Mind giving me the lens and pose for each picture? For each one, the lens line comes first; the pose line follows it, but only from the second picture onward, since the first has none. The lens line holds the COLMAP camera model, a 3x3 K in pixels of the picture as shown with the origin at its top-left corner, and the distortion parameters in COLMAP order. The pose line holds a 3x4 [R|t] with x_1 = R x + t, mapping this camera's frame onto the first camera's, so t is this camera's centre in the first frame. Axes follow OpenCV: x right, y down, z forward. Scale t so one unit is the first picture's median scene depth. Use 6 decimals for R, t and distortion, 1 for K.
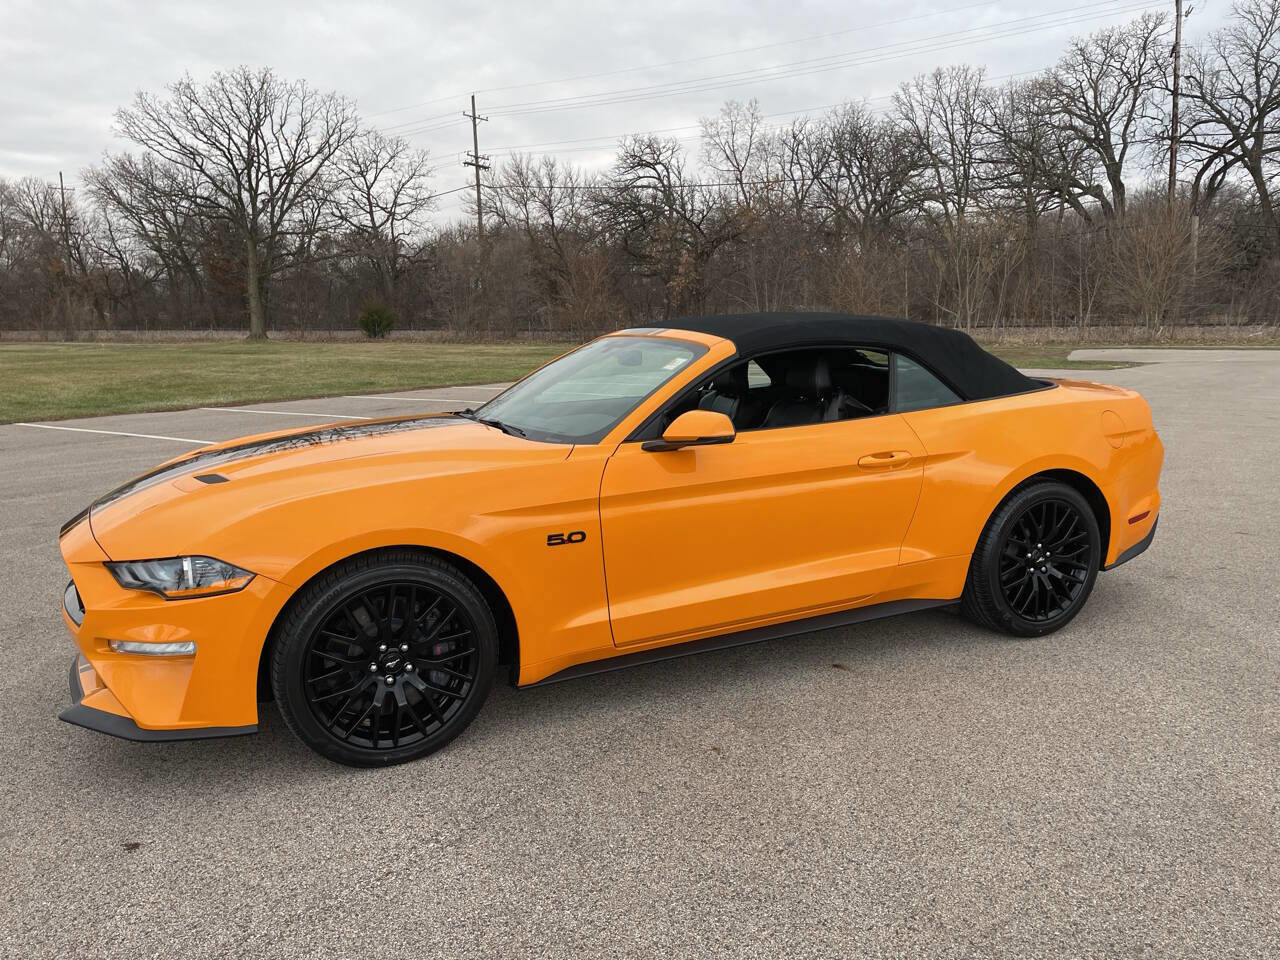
lens RADIAL K [[955.5, 0, 646.0], [0, 955.5, 484.3], [0, 0, 1]] dist [0.091310, -0.114785]
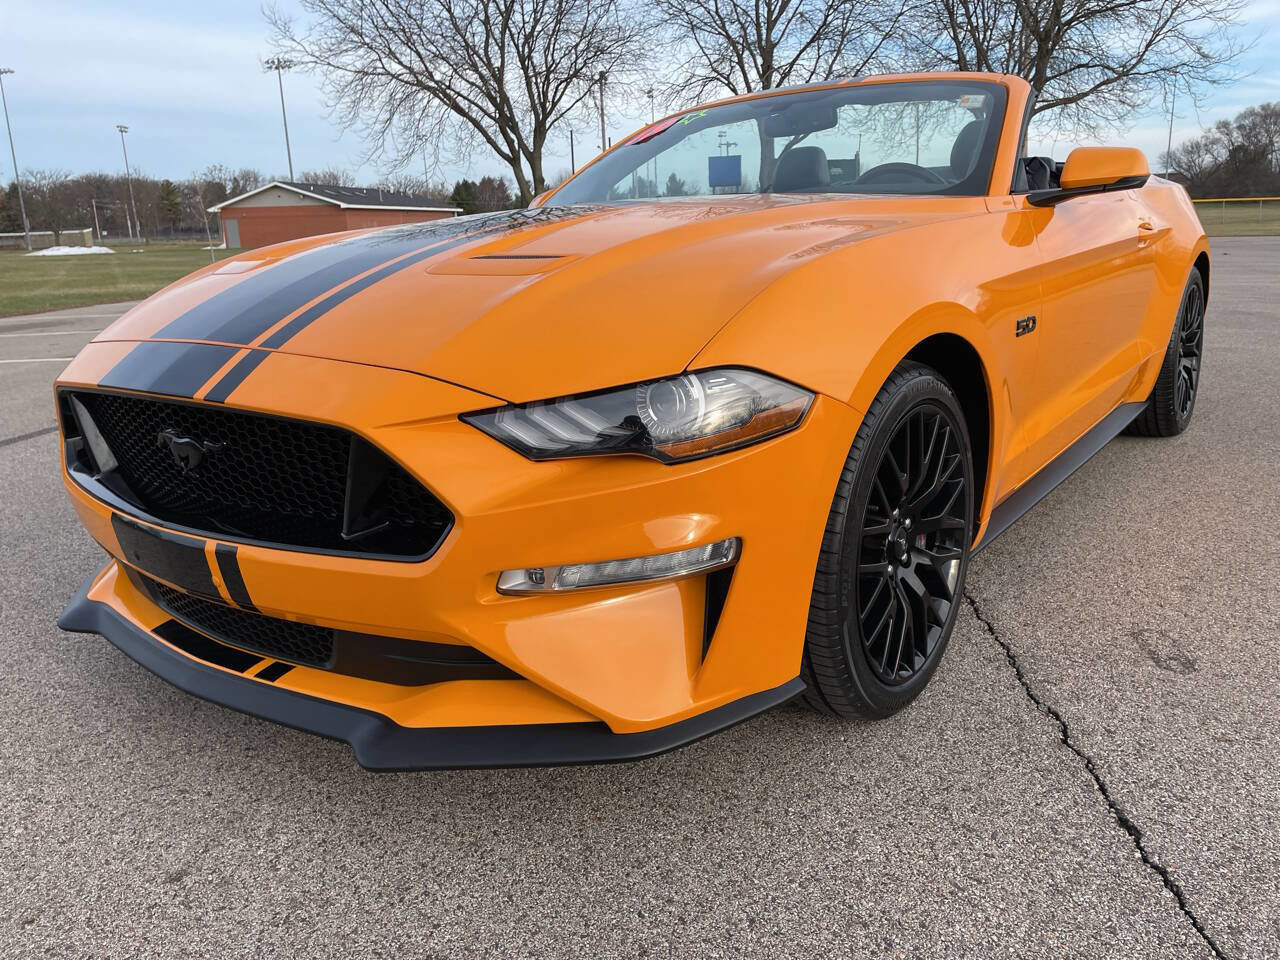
lens RADIAL K [[955.5, 0, 643.9], [0, 955.5, 471.2], [0, 0, 1]] dist [0.091310, -0.114785]
pose [[0.885660, -0.132097, 0.445148, -0.618971], [0.102428, 0.990644, 0.090183, 0.066890], [-0.452896, -0.034275, 0.890904, 0.495536]]
